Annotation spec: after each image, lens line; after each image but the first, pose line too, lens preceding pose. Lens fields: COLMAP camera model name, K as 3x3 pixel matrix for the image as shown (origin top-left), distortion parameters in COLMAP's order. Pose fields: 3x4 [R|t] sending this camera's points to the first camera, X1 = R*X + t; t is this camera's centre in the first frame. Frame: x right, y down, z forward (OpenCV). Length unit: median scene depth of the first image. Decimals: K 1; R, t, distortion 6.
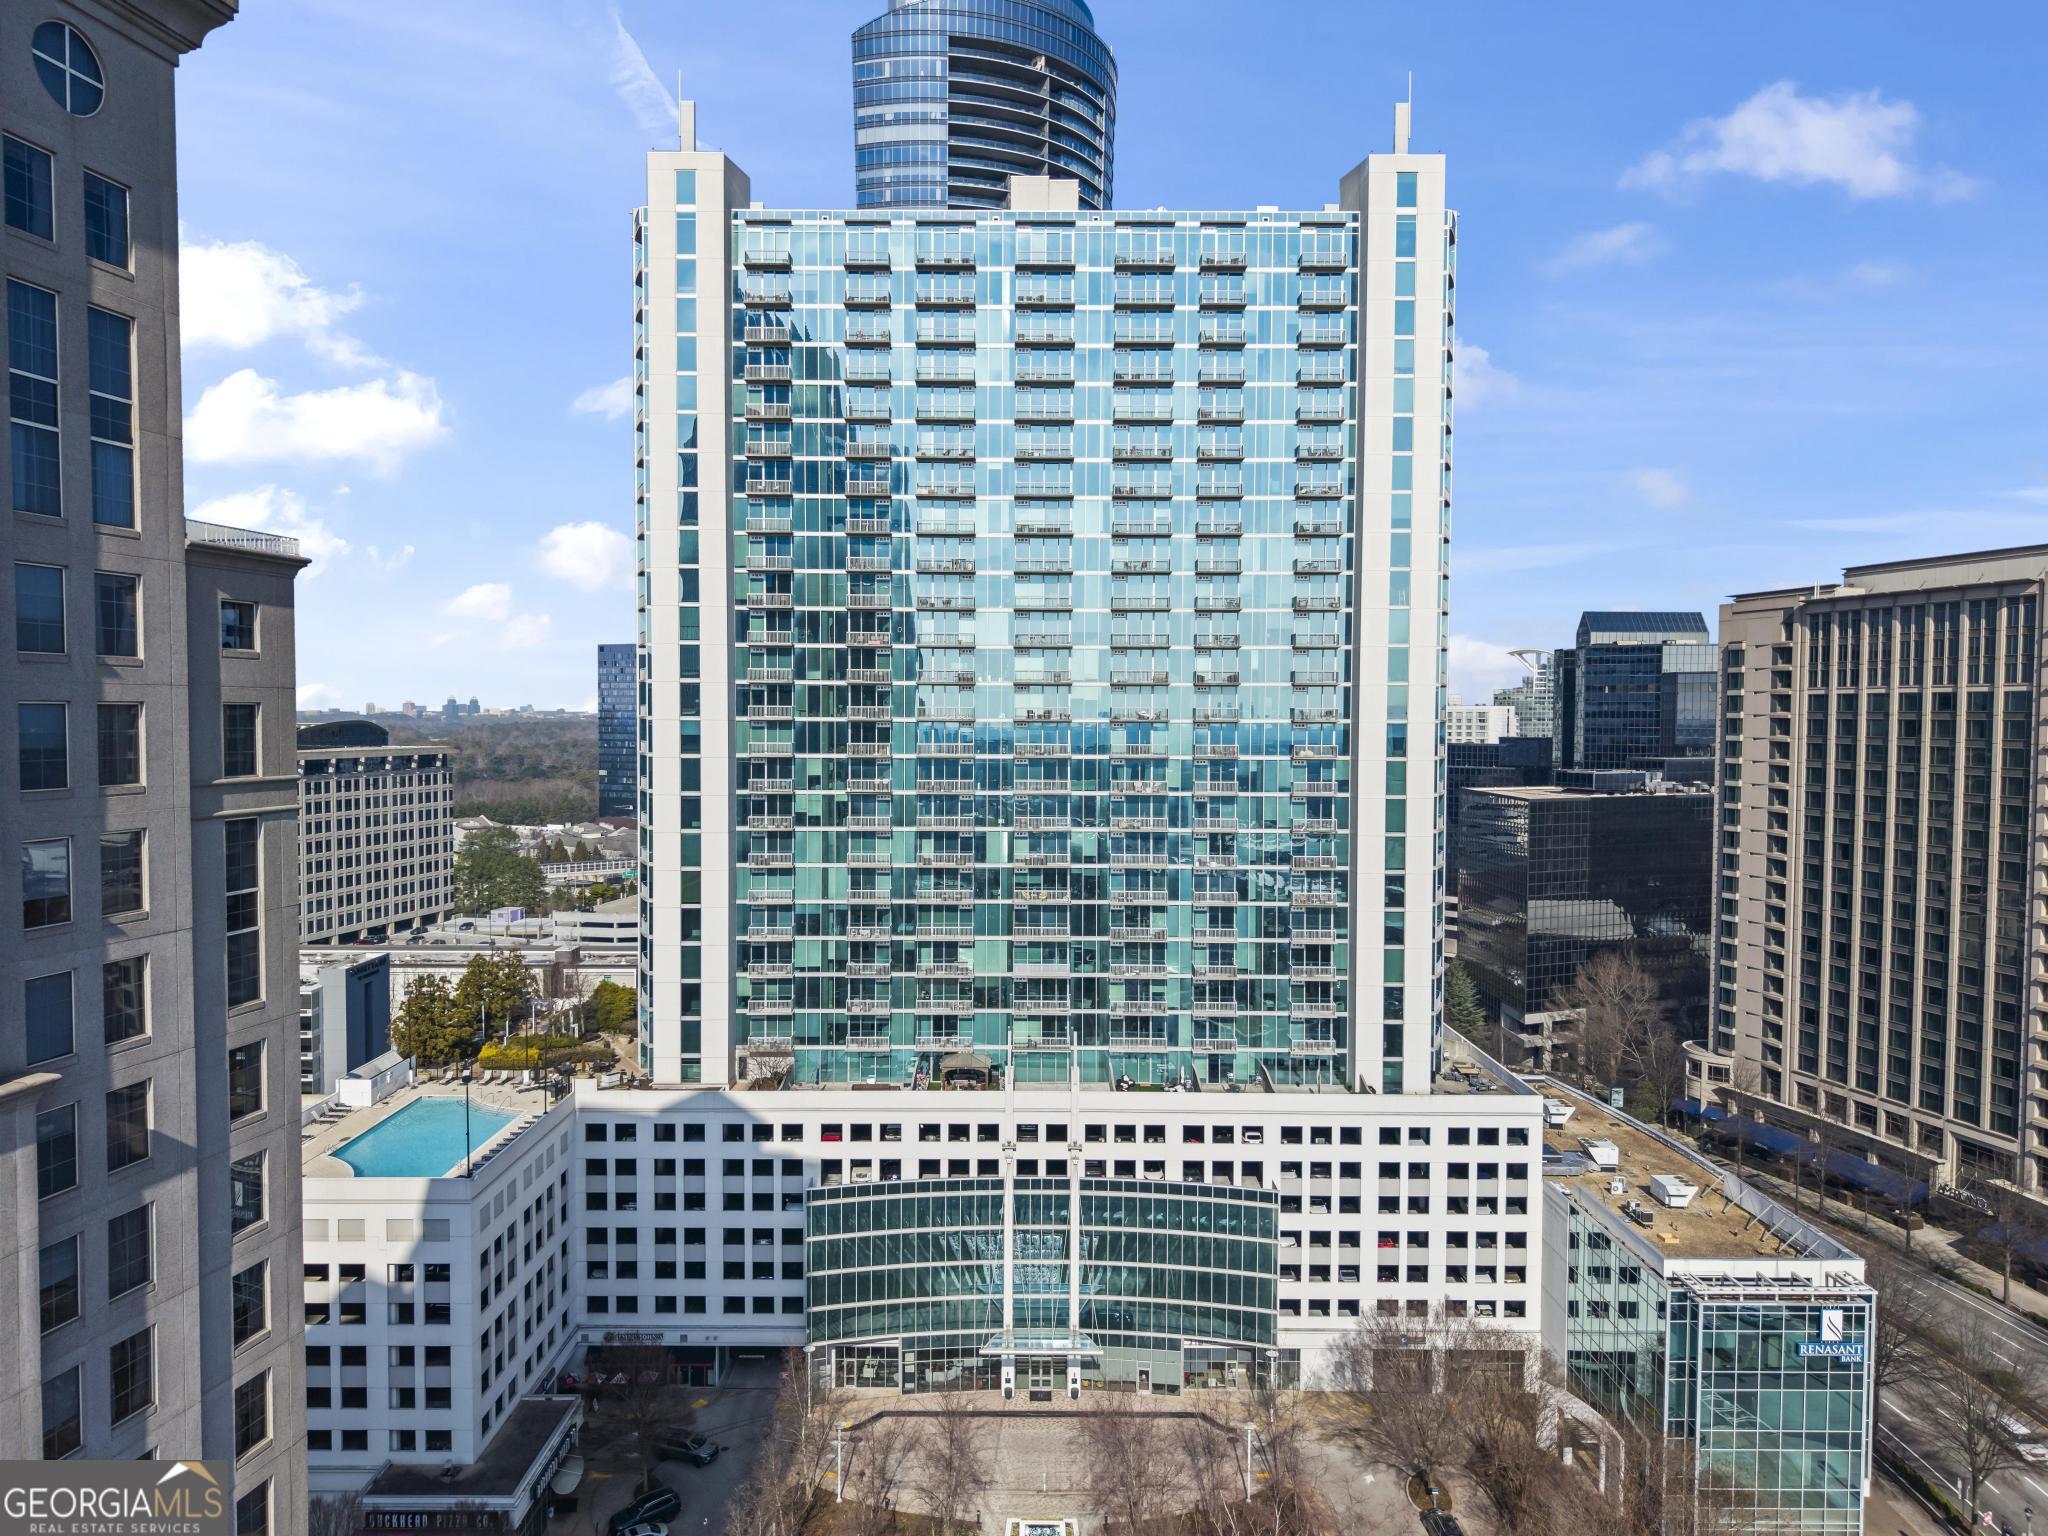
lens RADIAL K [[1355.5, 0, 1024.0], [0, 1355.5, 768.0], [0, 0, 1]] dist [0.004322, -0.078370]
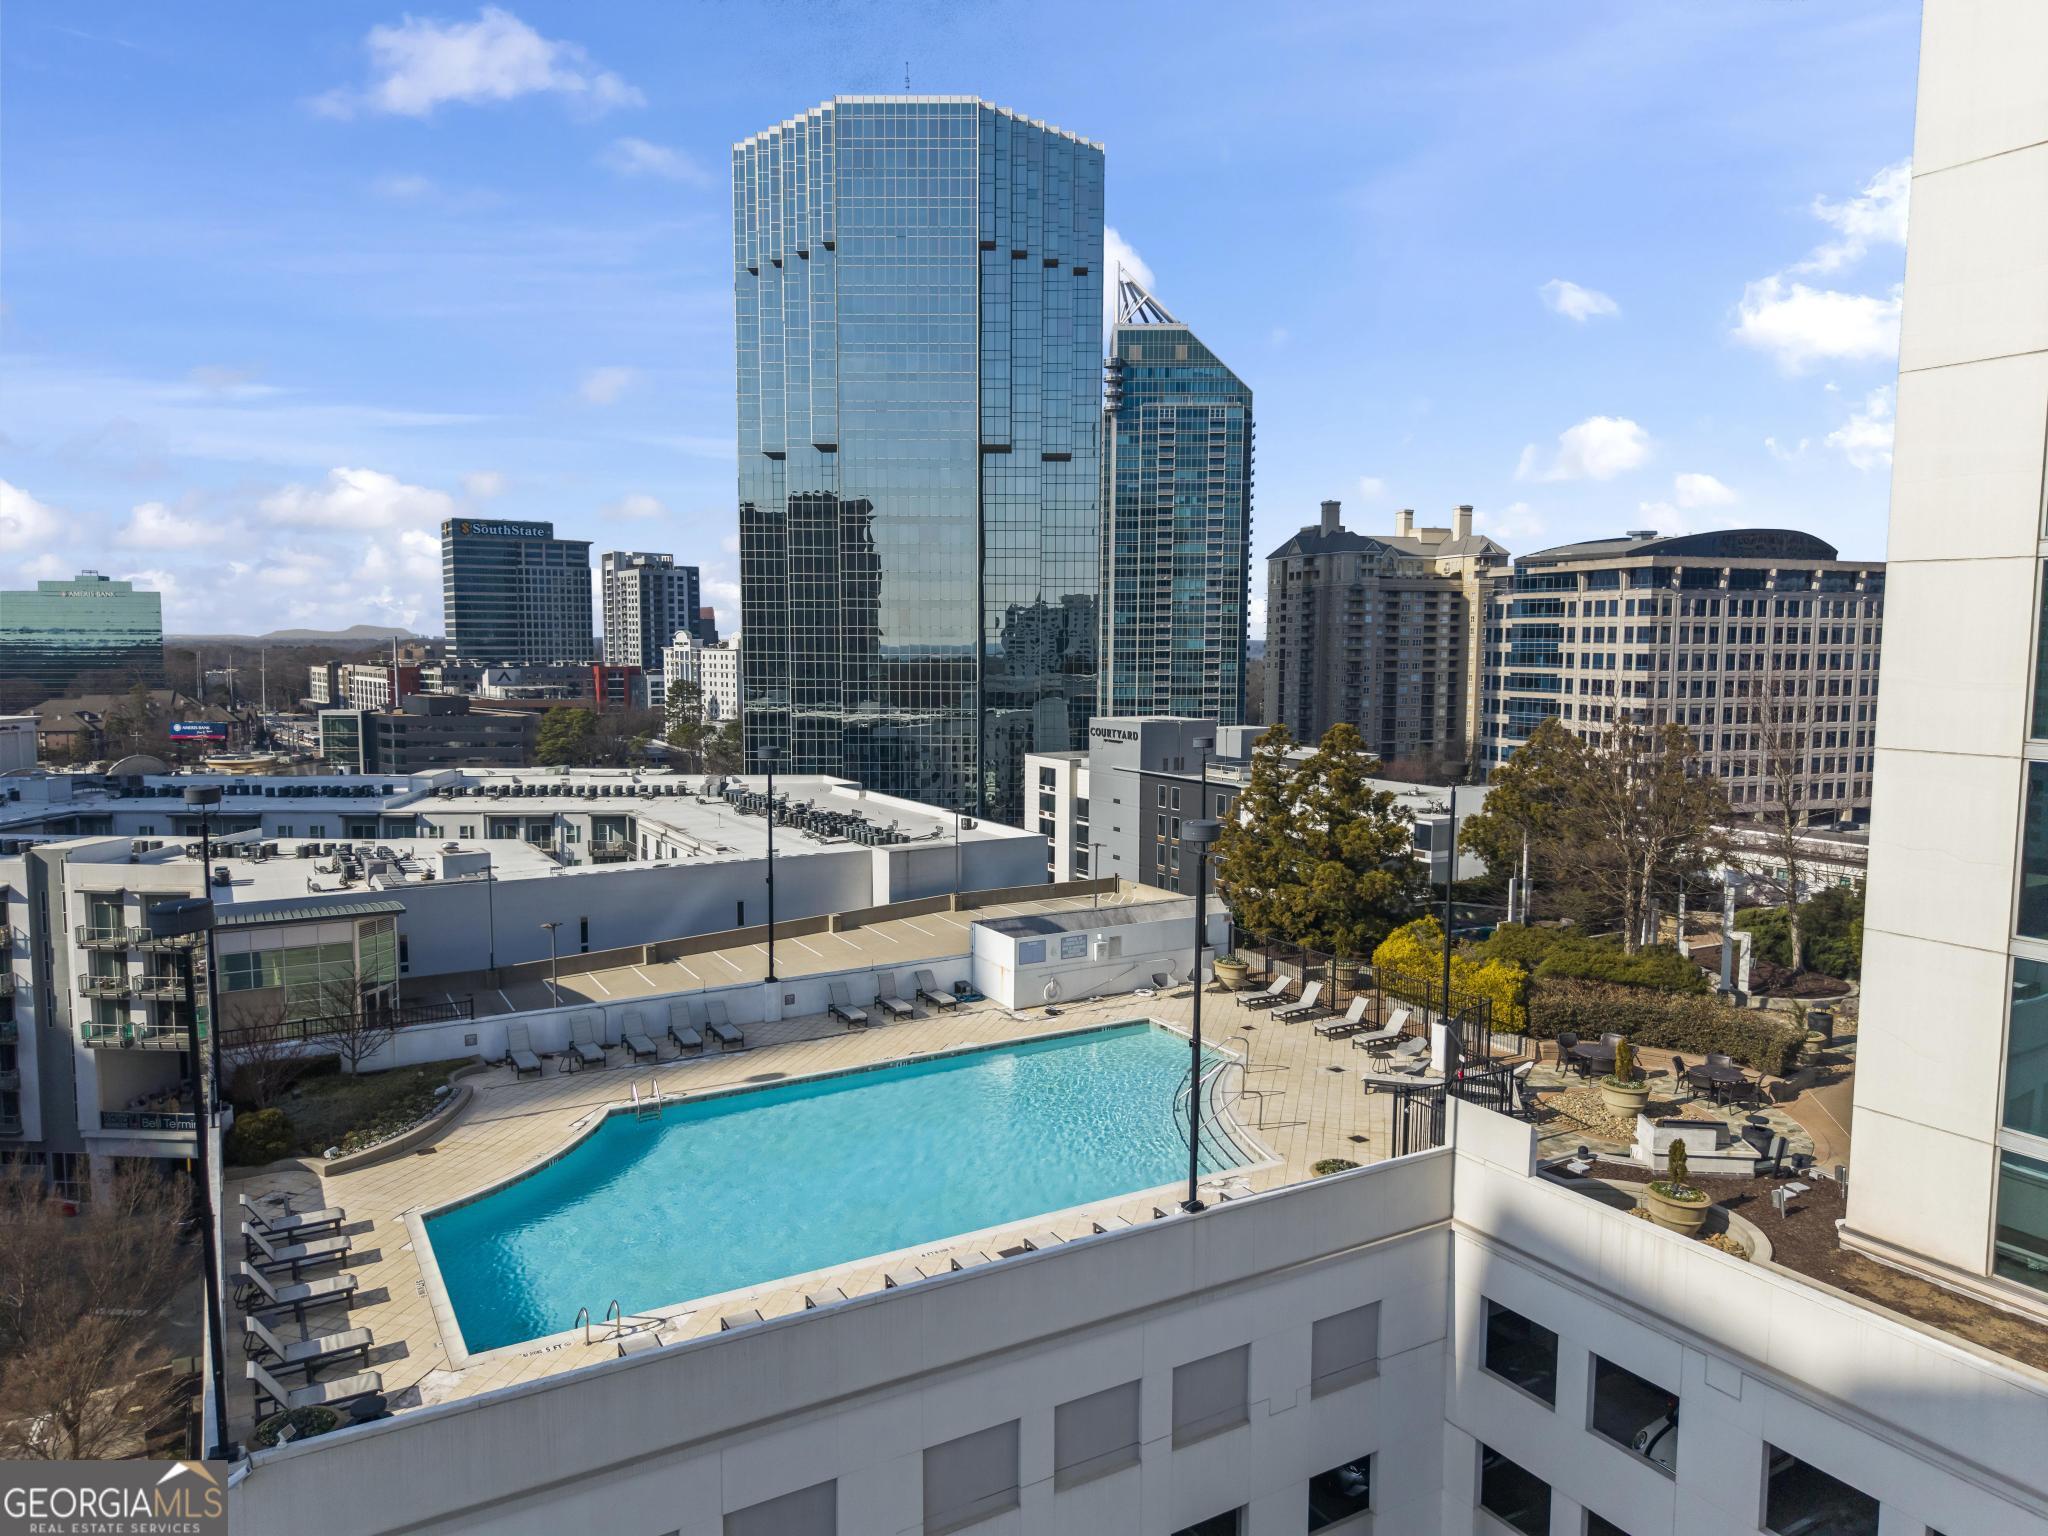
lens RADIAL K [[1365.2, 0, 1024.0], [0, 1365.2, 768.0], [0, 0, 1]] dist [0.006838, -0.003241]
pose [[0.502158, 0.077679, -0.861280, -0.168362], [-0.033982, 0.996961, 0.070103, 0.158625], [0.864108, -0.005934, 0.503272, 0.809258]]
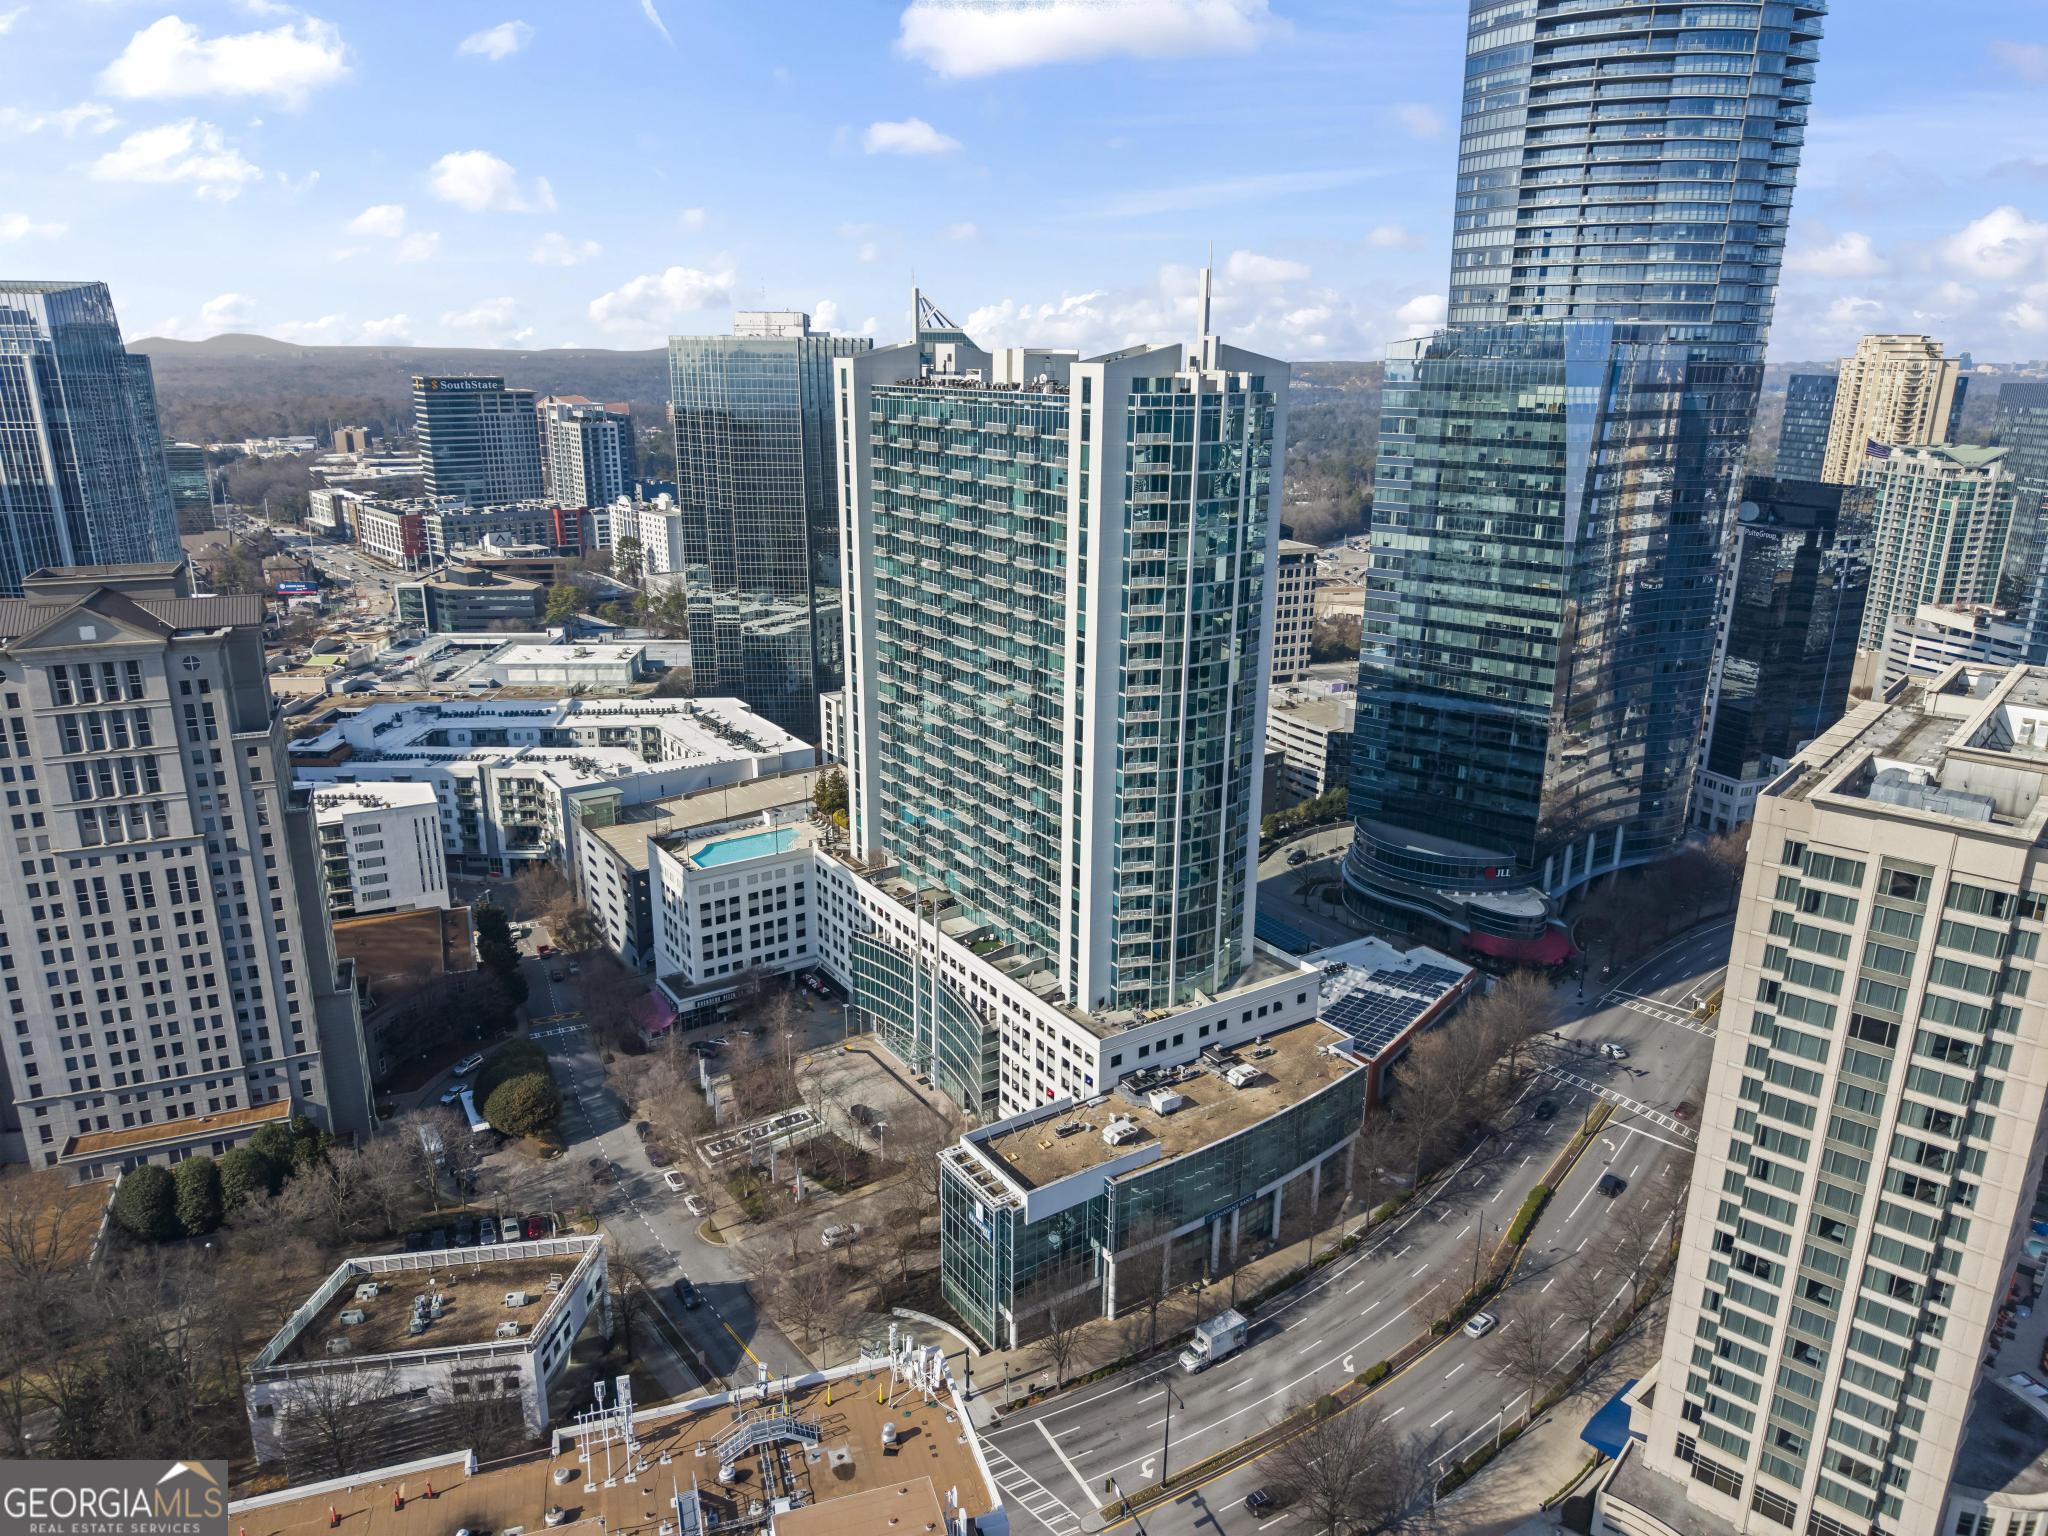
lens RADIAL K [[1365.2, 0, 1024.0], [0, 1365.2, 768.0], [0, 0, 1]] dist [0.006838, -0.003241]
pose [[0.552609, 0.241711, -0.797621, 1.439574], [-0.039311, 0.963516, 0.264748, -0.427291], [0.832513, -0.114947, 0.541950, 0.168440]]
